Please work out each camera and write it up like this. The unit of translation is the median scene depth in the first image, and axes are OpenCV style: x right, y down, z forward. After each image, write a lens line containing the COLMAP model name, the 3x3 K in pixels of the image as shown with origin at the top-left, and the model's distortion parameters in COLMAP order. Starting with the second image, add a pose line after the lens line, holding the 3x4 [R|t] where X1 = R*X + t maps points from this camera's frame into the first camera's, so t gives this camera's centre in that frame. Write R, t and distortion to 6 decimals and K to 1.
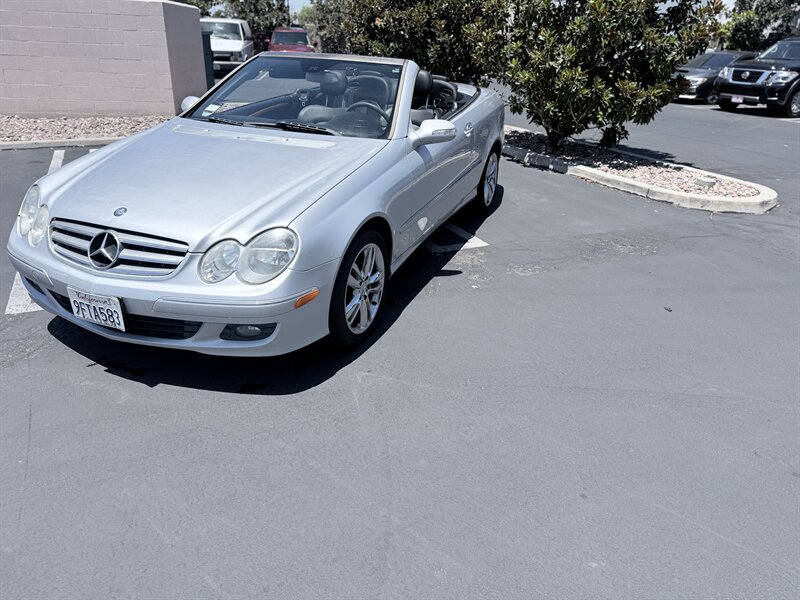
lens RADIAL K [[580.1, 0, 394.3], [0, 580.1, 300.1], [0, 0, 1]] dist [0.031930, -0.045580]
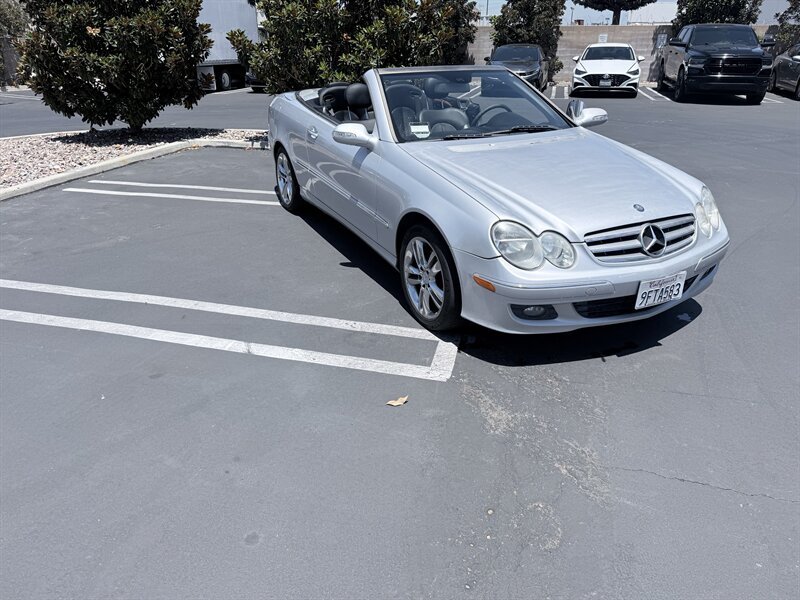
lens RADIAL K [[580.1, 0, 396.4], [0, 580.1, 307.1], [0, 0, 1]] dist [0.031930, -0.045580]
pose [[0.652980, -0.352014, 0.670599, -1.617264], [0.340767, 0.927292, 0.154945, -0.309637], [-0.676384, 0.127342, 0.725458, 0.494667]]
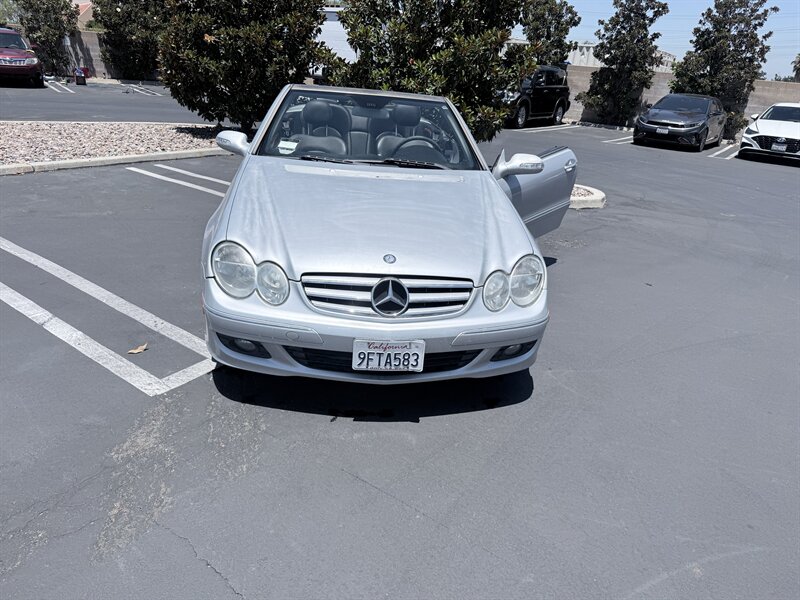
lens RADIAL K [[580.1, 0, 397.6], [0, 580.1, 301.0], [0, 0, 1]] dist [0.031930, -0.045580]
pose [[0.878765, -0.149418, 0.453263, -0.914043], [0.153784, 0.987723, 0.027454, -0.101803], [-0.451800, 0.045579, 0.890954, 0.085417]]
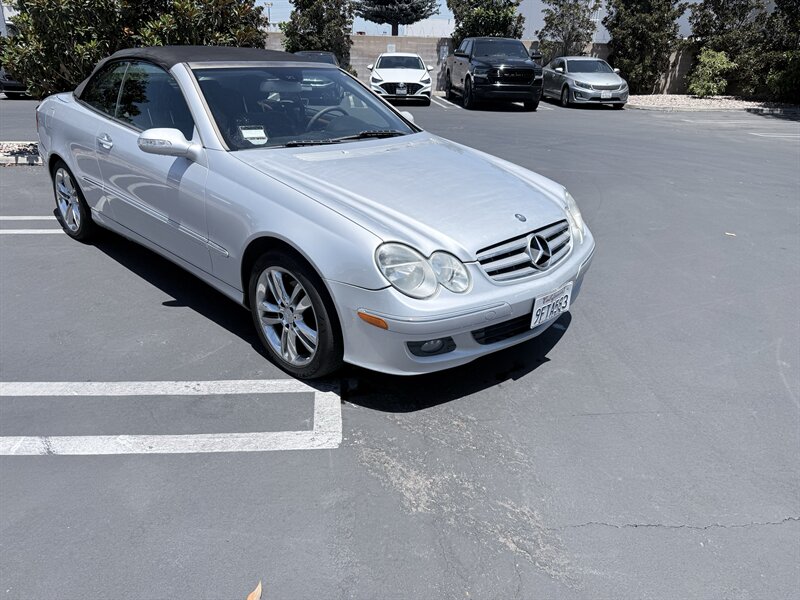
lens RADIAL K [[580.1, 0, 399.1], [0, 580.1, 298.7], [0, 0, 1]] dist [0.031930, -0.045580]
pose [[0.363024, -0.388666, 0.846849, -1.486247], [0.375708, 0.892751, 0.248676, -0.361267], [-0.852677, 0.227892, 0.470114, 0.709462]]
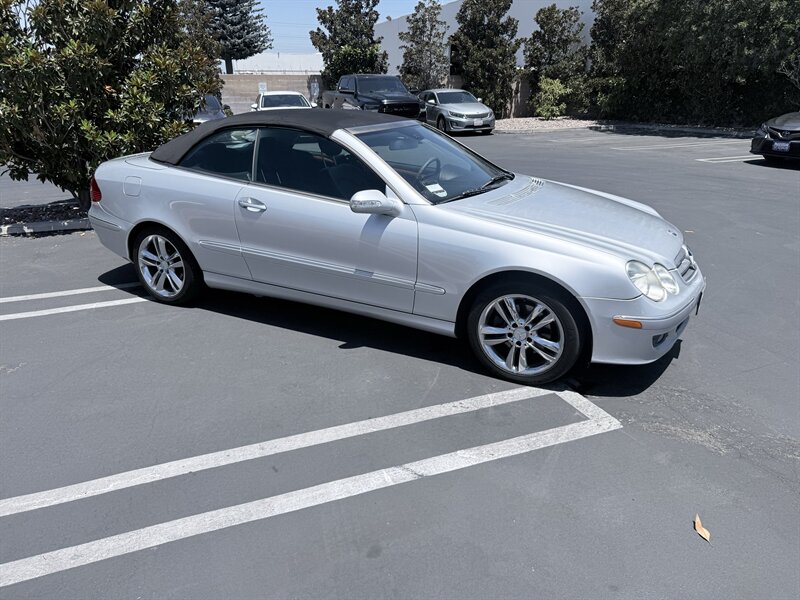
lens RADIAL K [[580.1, 0, 404.7], [0, 580.1, 303.9], [0, 0, 1]] dist [0.031930, -0.045580]
pose [[0.064707, -0.388205, 0.919299, -1.837257], [0.422547, 0.845225, 0.327183, -0.726728], [-0.904028, 0.367276, 0.218726, 1.311390]]
